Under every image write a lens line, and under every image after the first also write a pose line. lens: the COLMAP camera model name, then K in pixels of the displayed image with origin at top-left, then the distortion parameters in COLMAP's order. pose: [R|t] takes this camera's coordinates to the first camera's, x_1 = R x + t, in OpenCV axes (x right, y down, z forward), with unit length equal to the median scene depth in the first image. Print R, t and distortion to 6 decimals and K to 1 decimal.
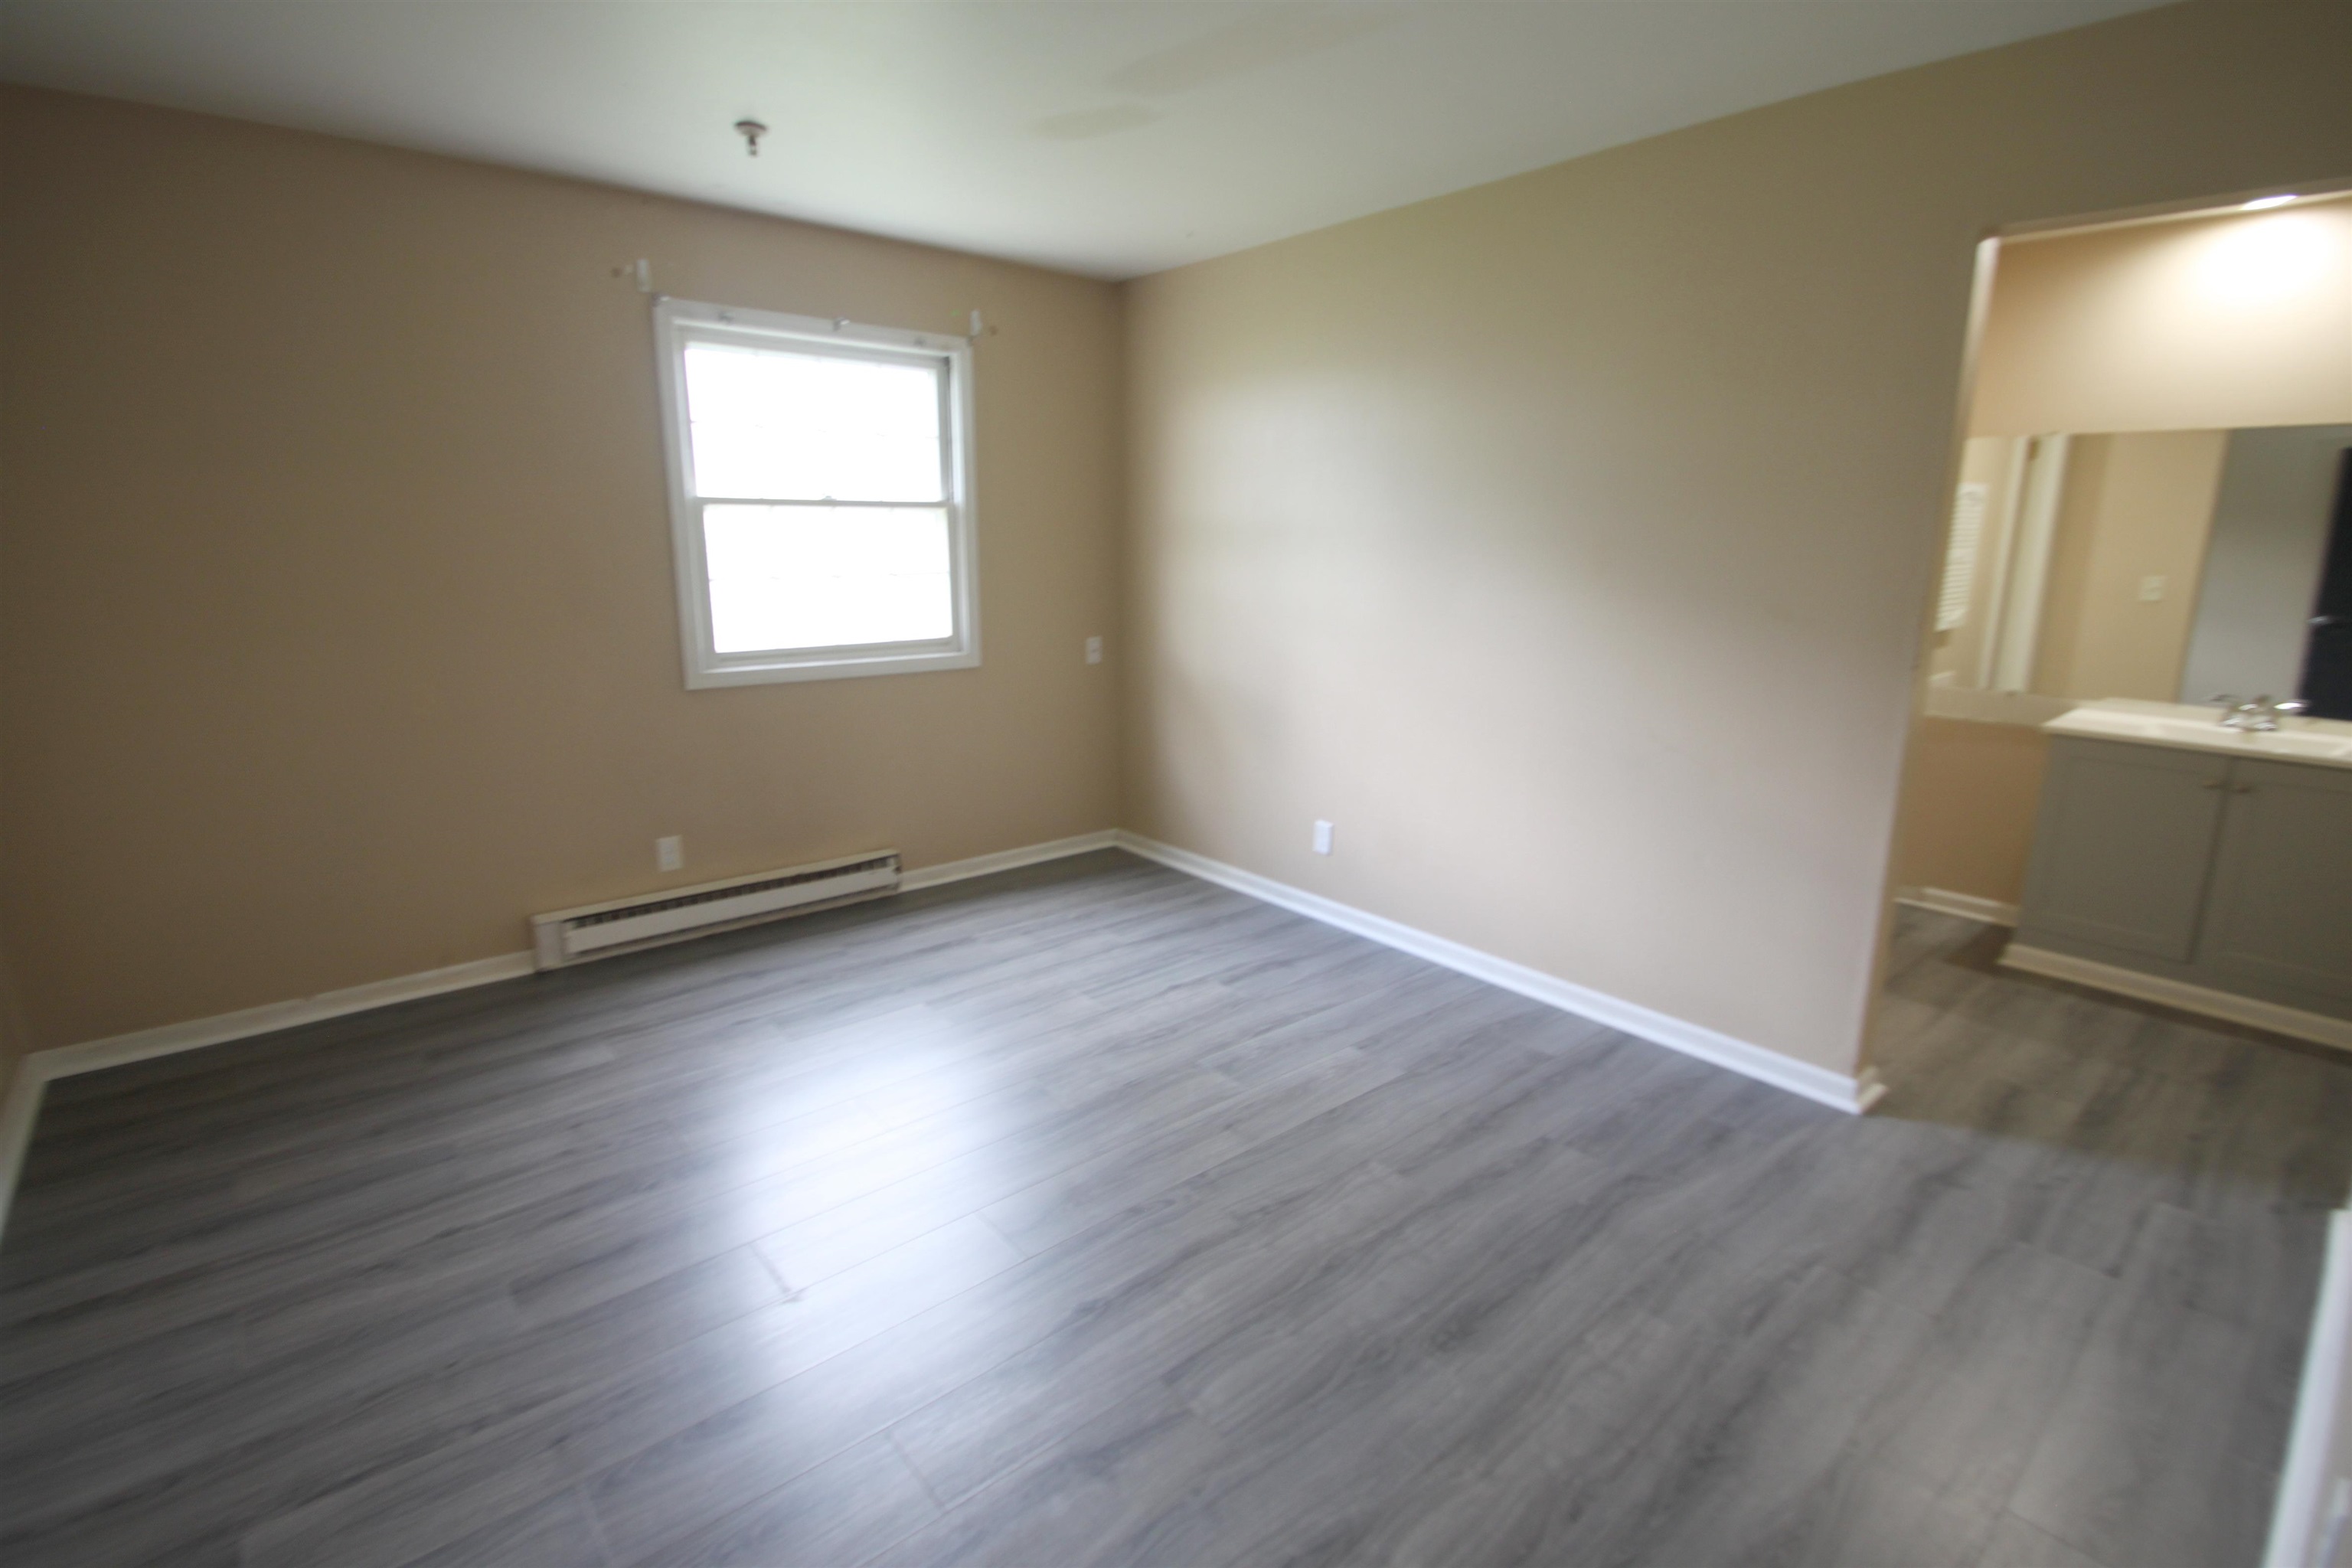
lens RADIAL K [[1089.3, 0, 1176.9], [0, 1089.3, 770.4], [0, 0, 1]] dist [0.012485, -0.016822]
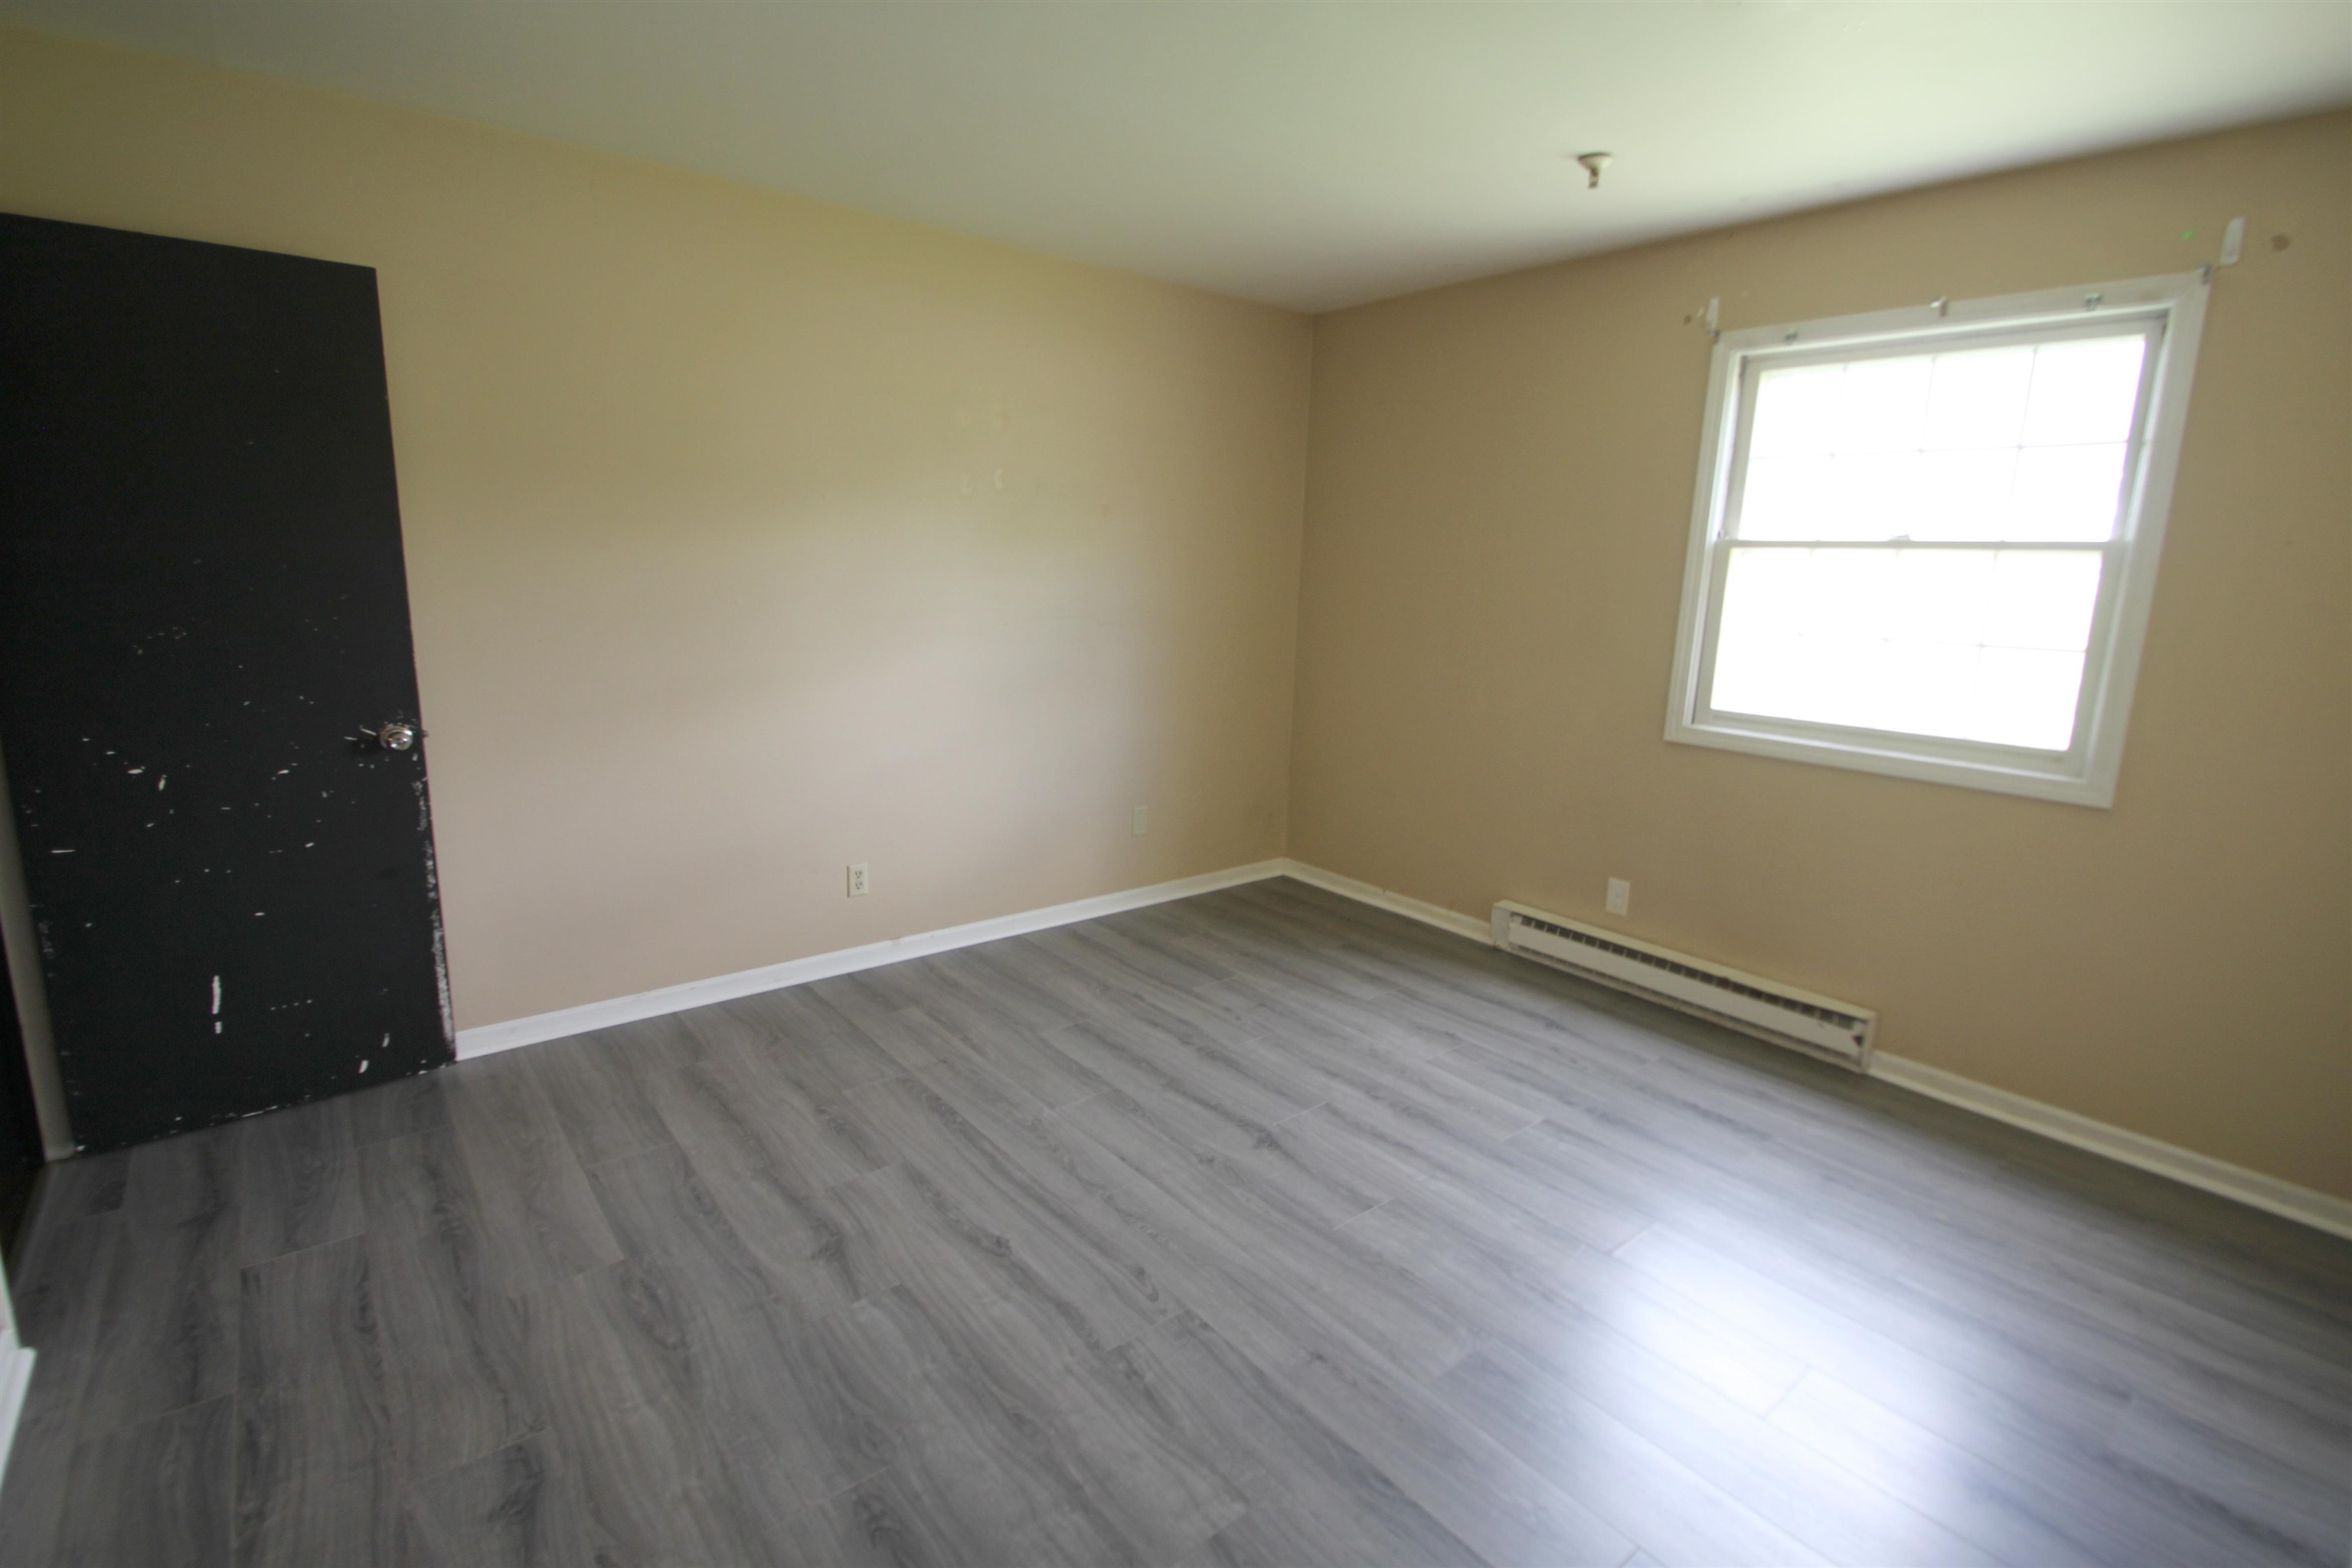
lens RADIAL K [[1089.3, 0, 1176.9], [0, 1089.3, 770.4], [0, 0, 1]] dist [0.012485, -0.016822]
pose [[-0.026563, 0.183101, -0.982735, 0.583262], [-0.242432, 0.952554, 0.184030, -0.138442], [0.969805, 0.243134, 0.019087, 0.654227]]
